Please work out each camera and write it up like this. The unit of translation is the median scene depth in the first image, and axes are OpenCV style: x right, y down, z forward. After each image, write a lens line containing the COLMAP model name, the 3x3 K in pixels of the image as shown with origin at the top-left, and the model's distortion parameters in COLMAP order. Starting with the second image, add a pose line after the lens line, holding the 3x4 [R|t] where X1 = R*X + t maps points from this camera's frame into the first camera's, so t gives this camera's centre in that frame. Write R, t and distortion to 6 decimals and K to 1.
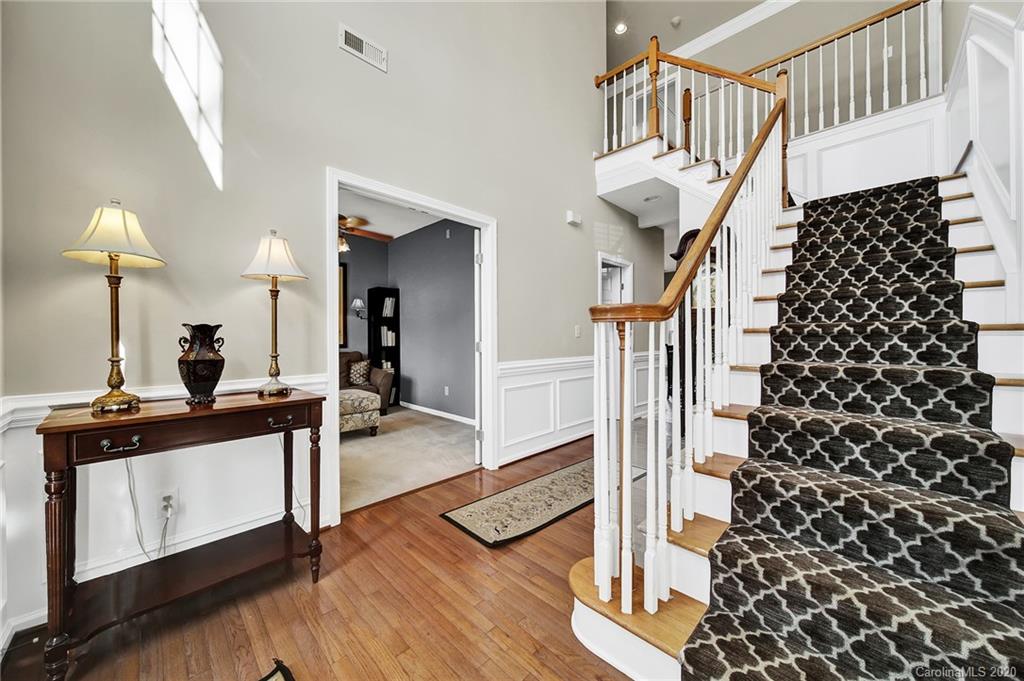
lens RADIAL K [[365.2, 0, 511.4], [0, 365.2, 332.0], [0, 0, 1]] dist [-0.000126, -0.000070]
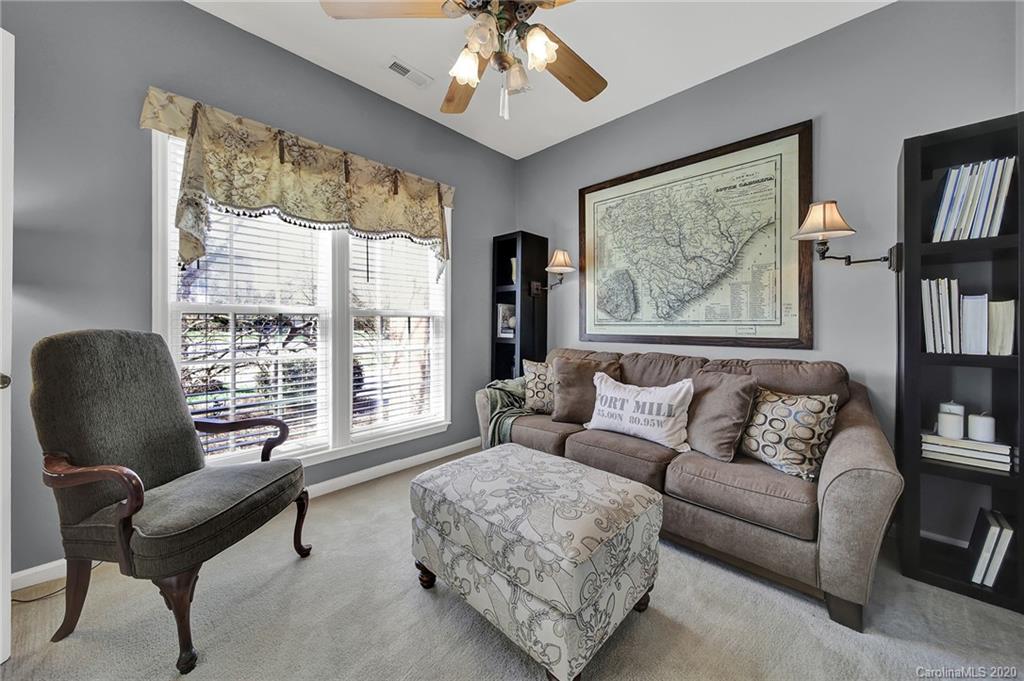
lens RADIAL K [[365.2, 0, 511.4], [0, 365.2, 332.0], [0, 0, 1]] dist [-0.000126, -0.000070]
pose [[0.024676, 0.010099, -0.999644, -0.131622], [0.007468, 0.999919, 0.010286, 0.024409], [0.999668, -0.007719, 0.024599, 0.977217]]
